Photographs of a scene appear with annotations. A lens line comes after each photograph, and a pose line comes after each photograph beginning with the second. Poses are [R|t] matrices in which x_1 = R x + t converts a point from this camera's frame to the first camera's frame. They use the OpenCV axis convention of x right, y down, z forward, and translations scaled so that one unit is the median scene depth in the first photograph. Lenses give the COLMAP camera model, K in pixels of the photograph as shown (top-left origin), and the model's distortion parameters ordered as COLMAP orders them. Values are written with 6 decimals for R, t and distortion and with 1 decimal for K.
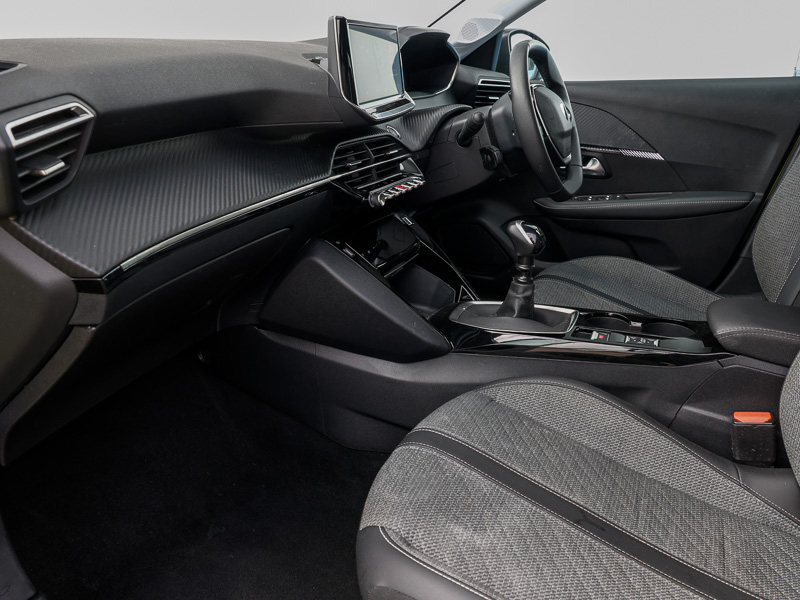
lens RADIAL K [[606.1, 0, 399.5], [0, 606.1, 301.3], [0, 0, 1]] dist [-0.000290, 0.002450]
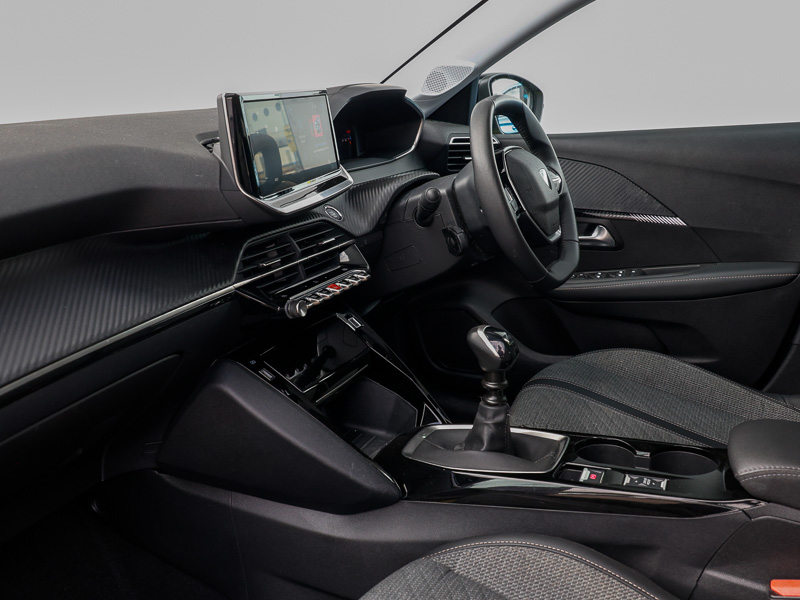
lens RADIAL K [[741.3, 0, 401.4], [0, 741.3, 301.4], [0, 0, 1]] dist [0.003673, 0.000000]
pose [[0.999044, -0.039171, -0.019405, 0.105643], [0.036984, 0.994047, -0.102481, -0.065954], [0.023303, 0.101665, 0.994546, 0.039442]]
